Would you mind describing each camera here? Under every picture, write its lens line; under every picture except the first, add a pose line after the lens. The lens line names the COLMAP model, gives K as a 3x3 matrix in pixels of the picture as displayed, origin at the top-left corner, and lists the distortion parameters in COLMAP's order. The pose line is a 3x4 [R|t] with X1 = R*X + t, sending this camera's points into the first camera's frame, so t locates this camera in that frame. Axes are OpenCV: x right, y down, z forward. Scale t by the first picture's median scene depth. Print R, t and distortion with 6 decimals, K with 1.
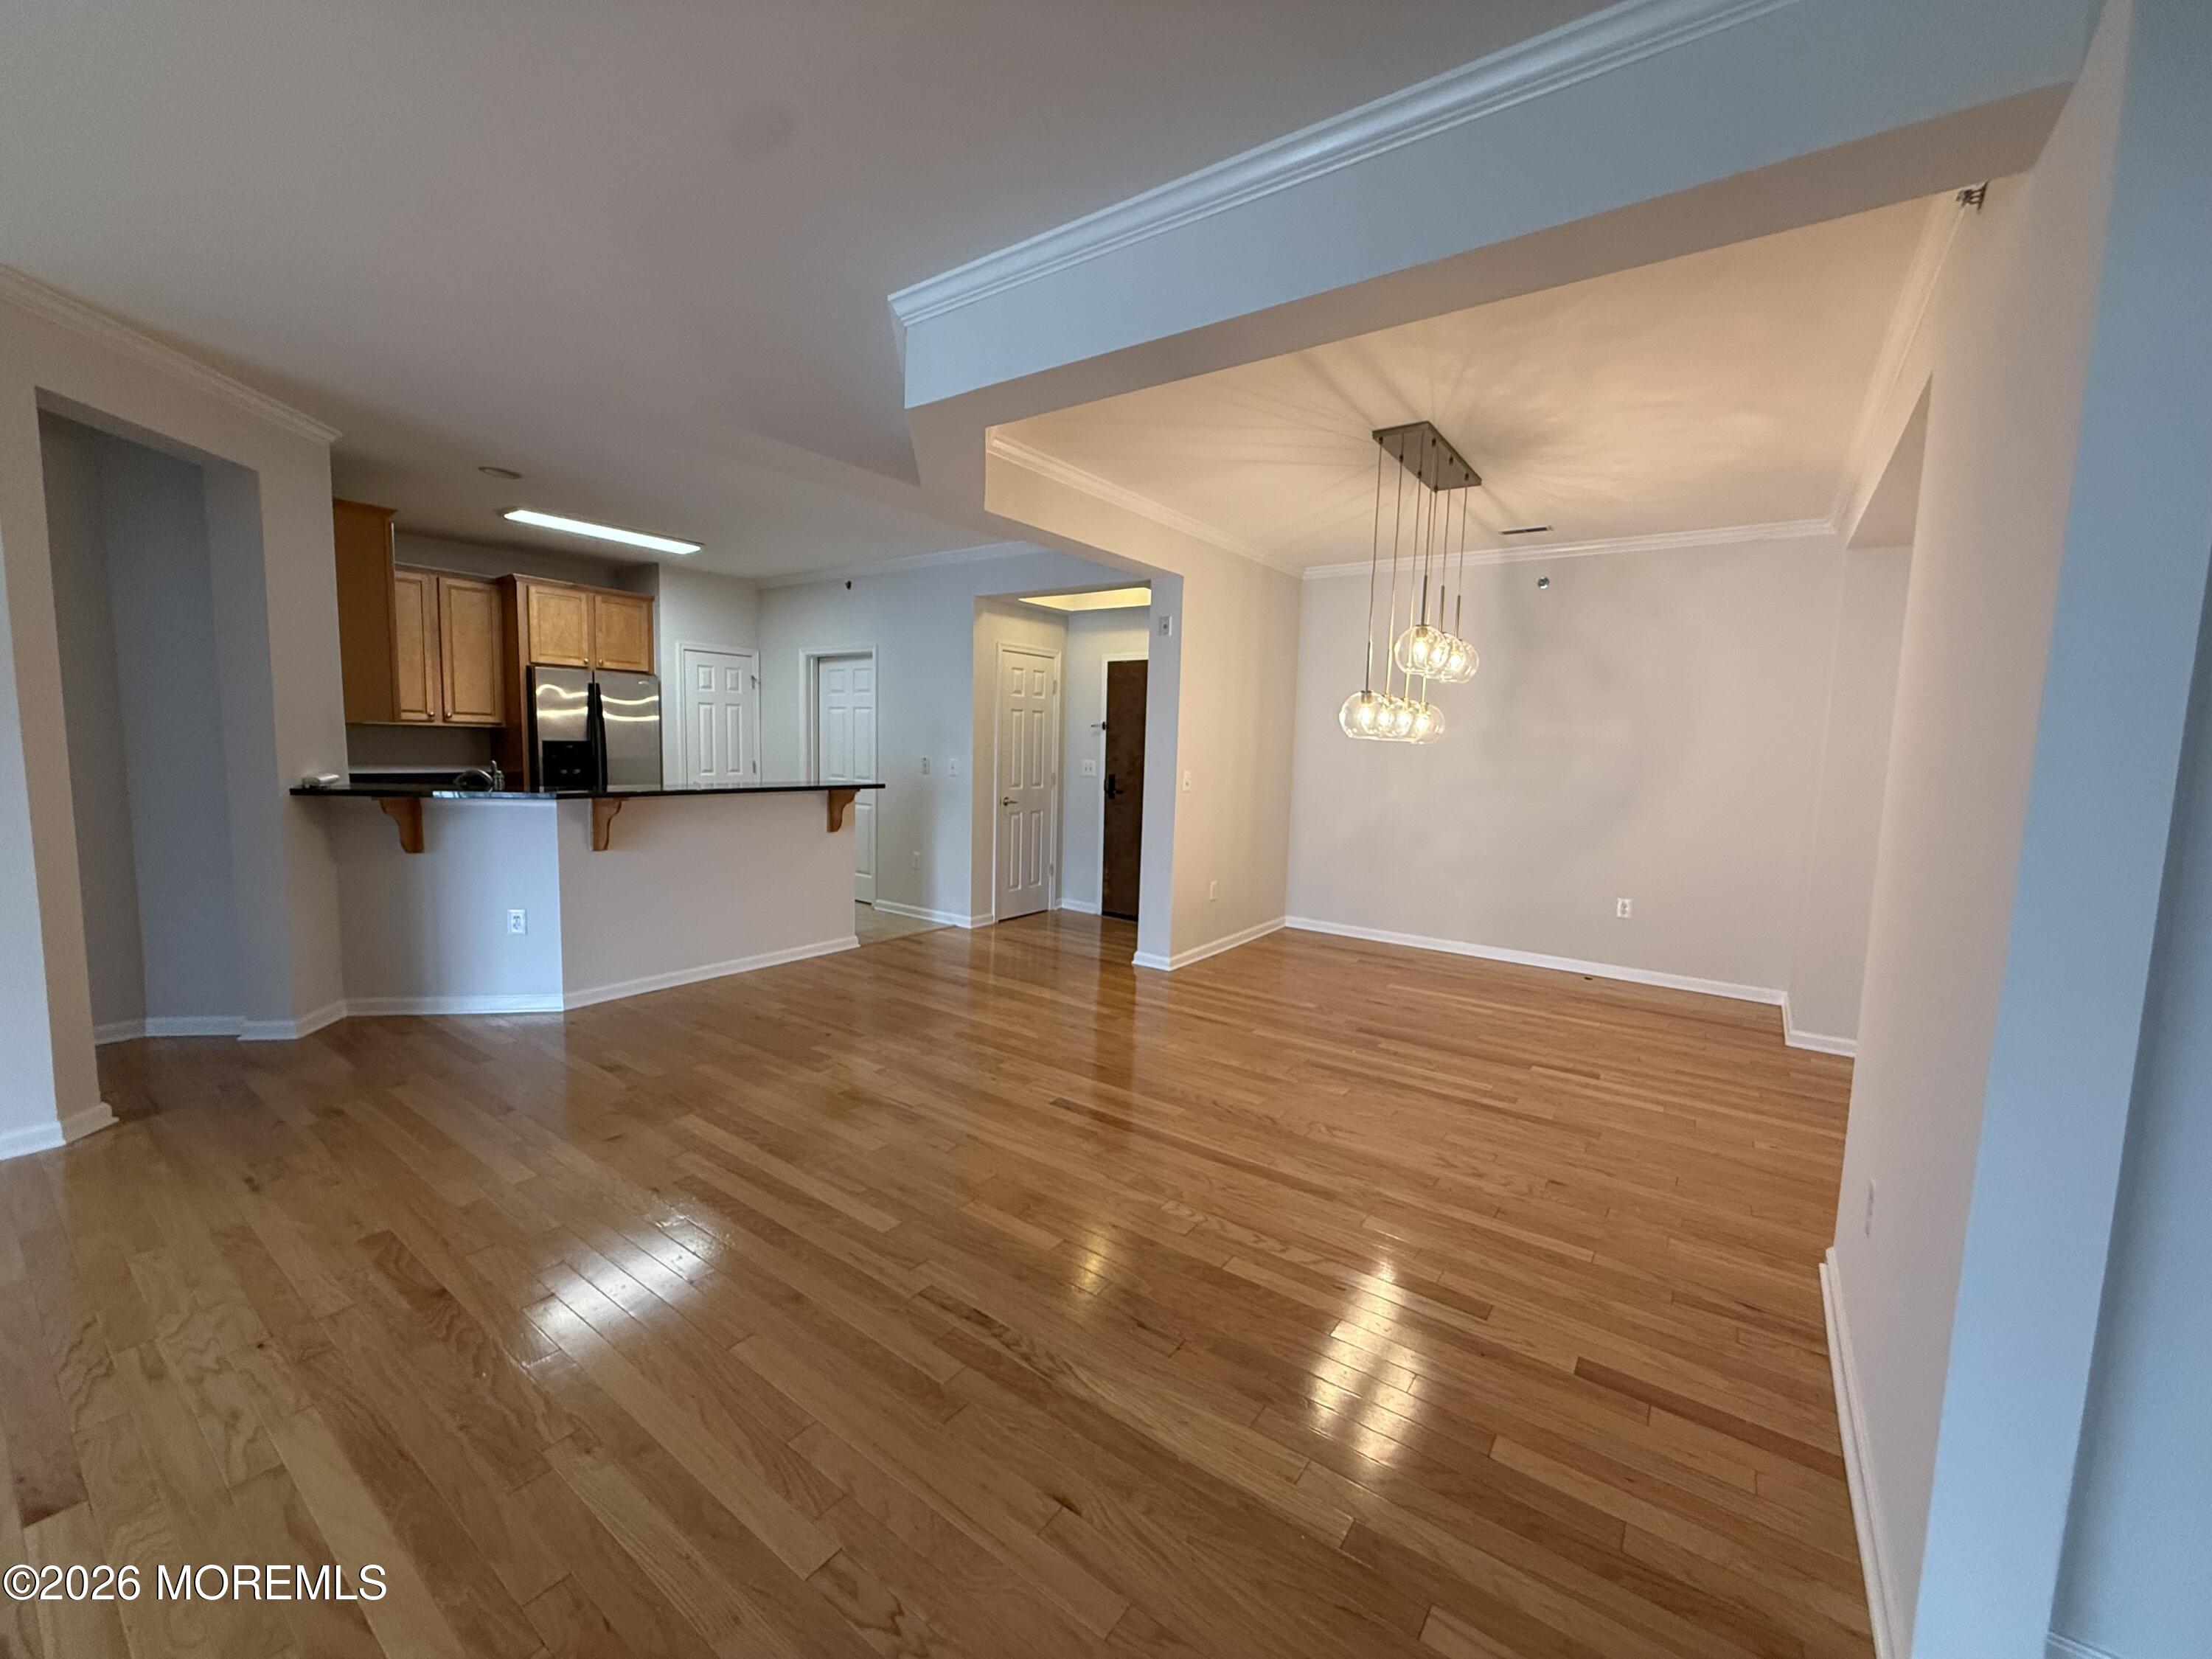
lens RADIAL K [[879.4, 0, 1104.7], [0, 879.4, 829.2], [0, 0, 1]] dist [-0.001366, 0.000535]
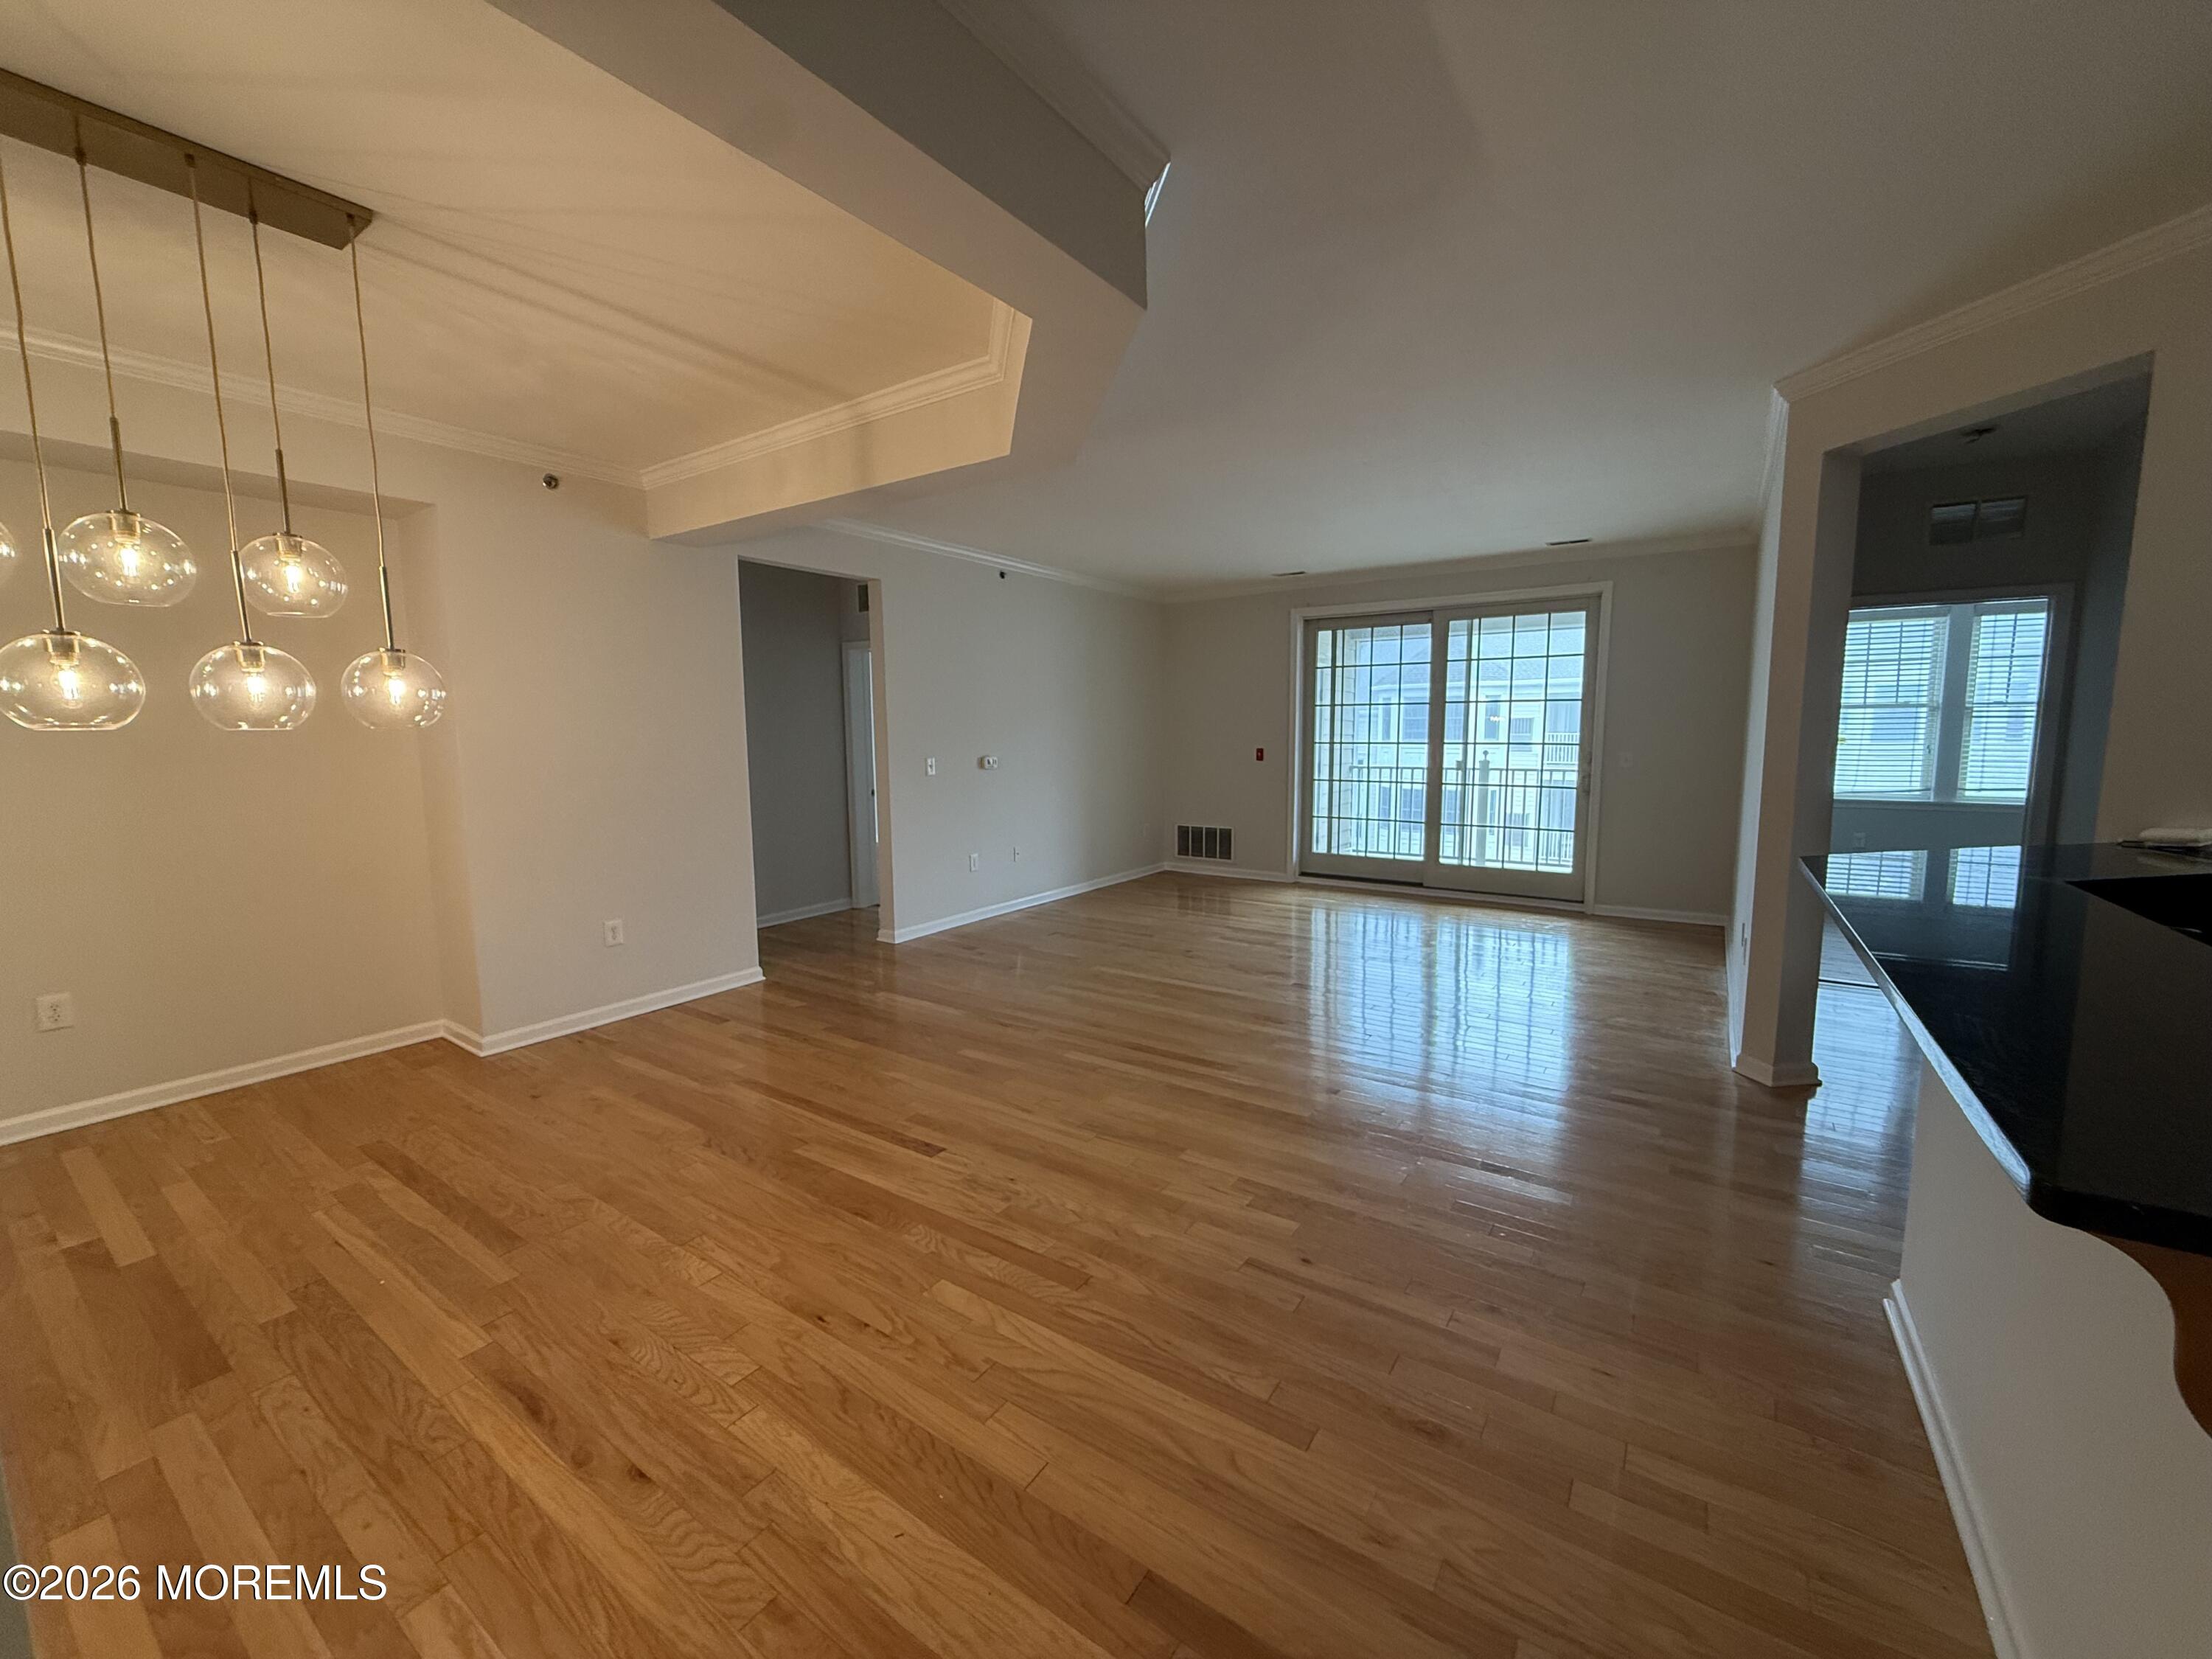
lens RADIAL K [[879.4, 0, 1106.6], [0, 879.4, 829.0], [0, 0, 1]] dist [-0.001366, 0.000535]
pose [[-0.999502, -0.018720, -0.025397, -0.154647], [-0.023722, 0.976604, 0.213733, -0.155903], [0.020802, 0.214229, -0.976562, 1.425891]]
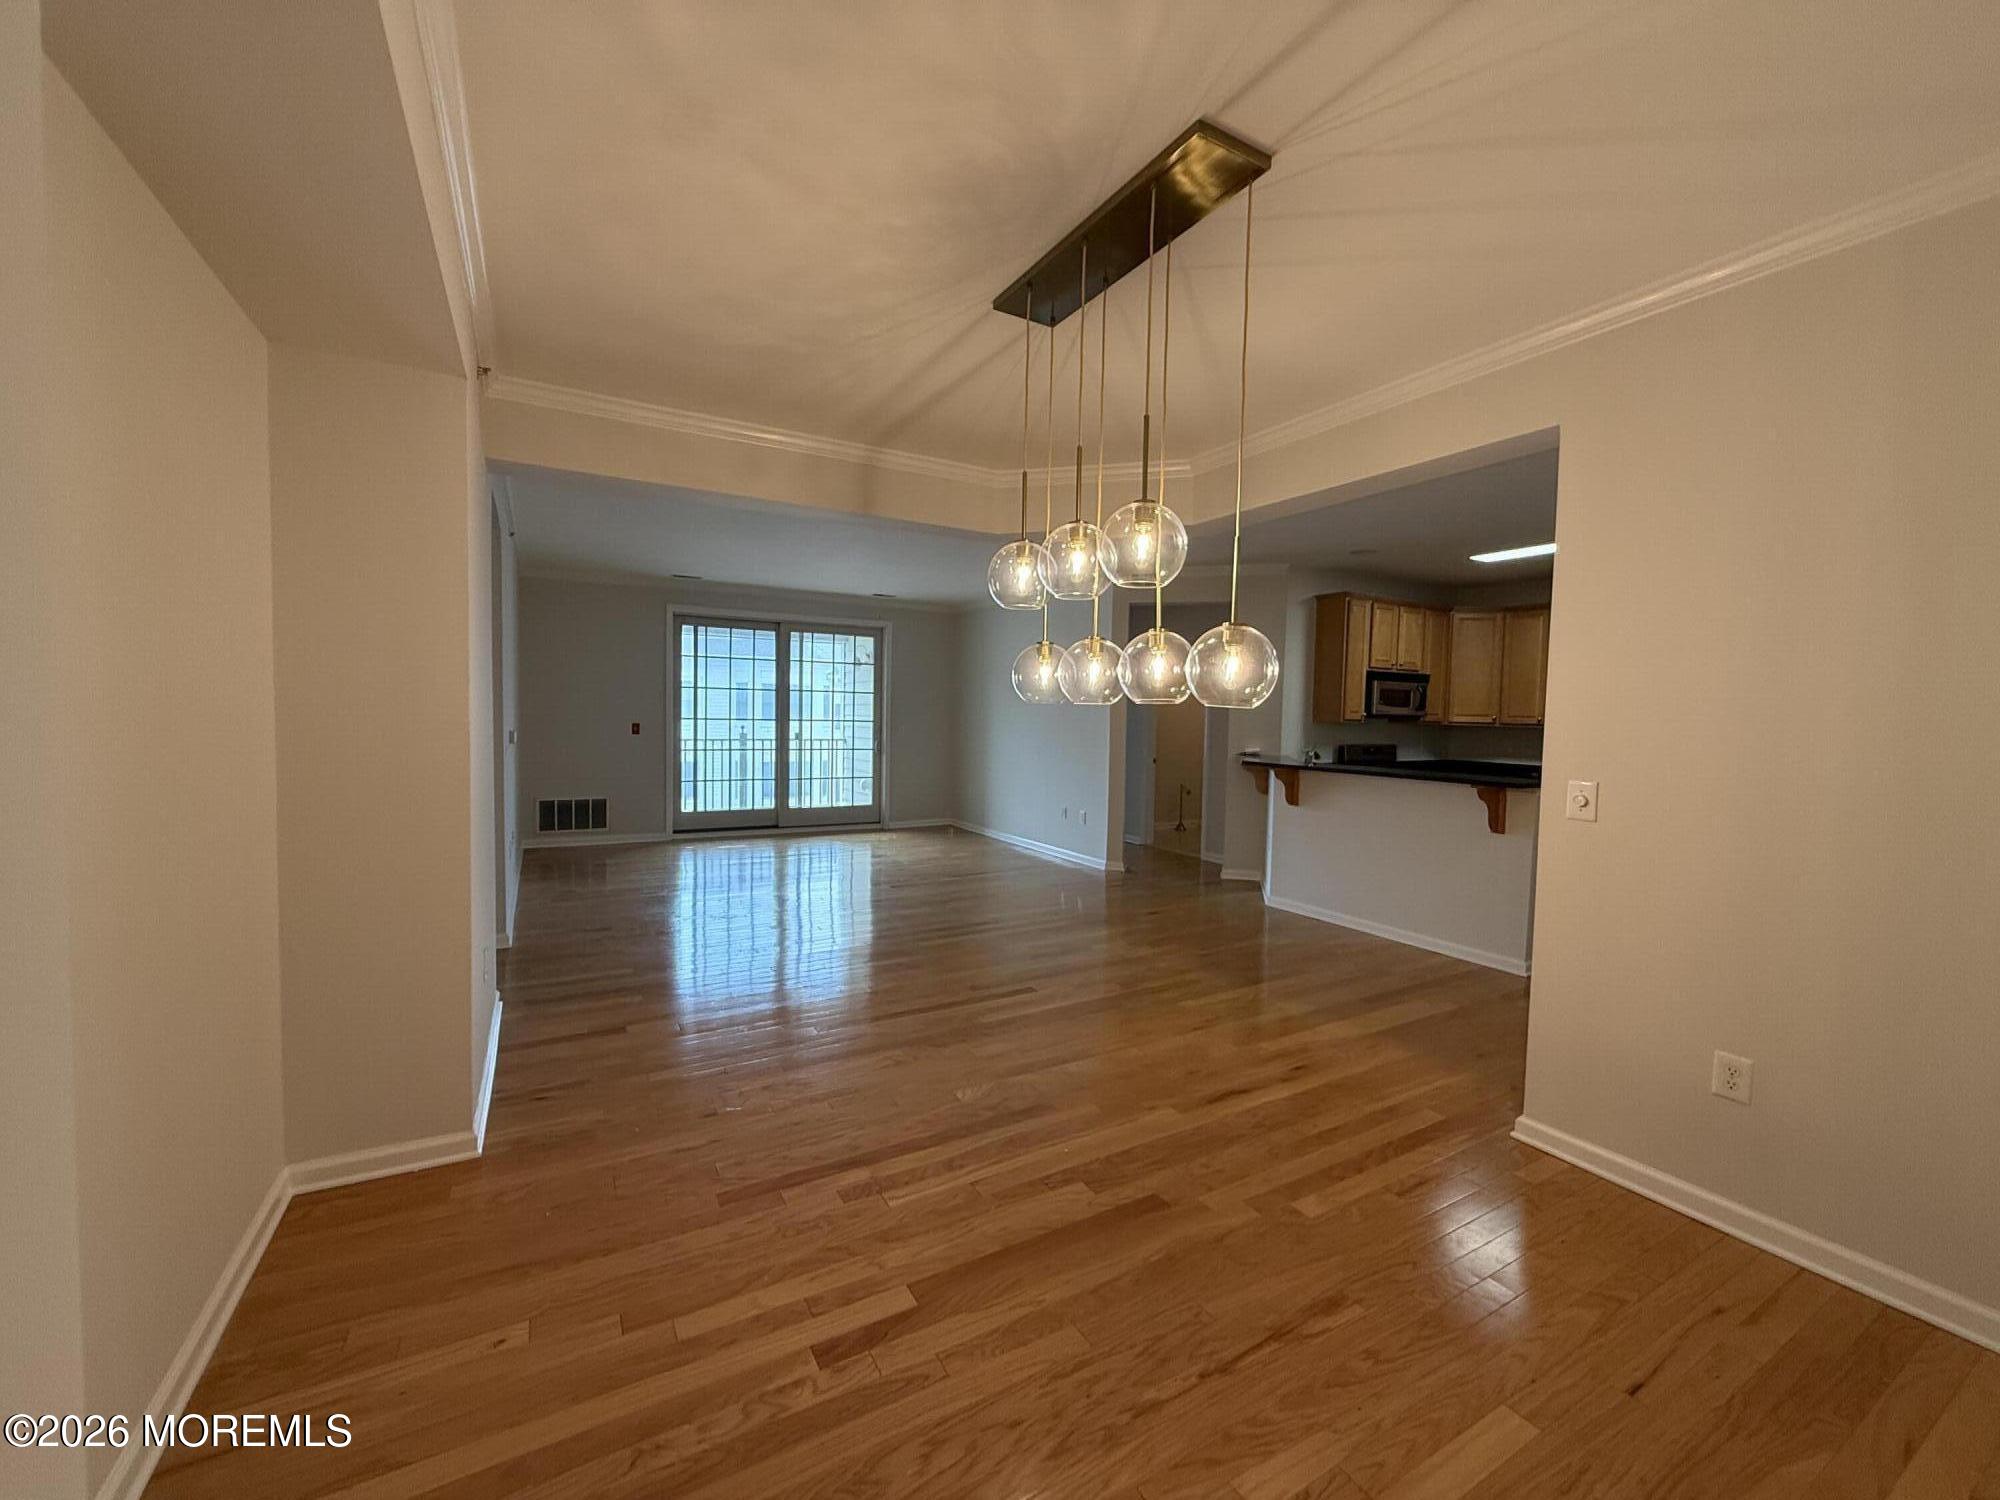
lens RADIAL K [[795.1, 0, 997.7], [0, 795.1, 750.6], [0, 0, 1]] dist [-0.001366, 0.000535]
pose [[-0.412724, 0.006789, -0.910831, 0.835183], [-0.122815, 0.990426, 0.063034, -0.089374], [0.902538, 0.137879, -0.407939, 1.106444]]
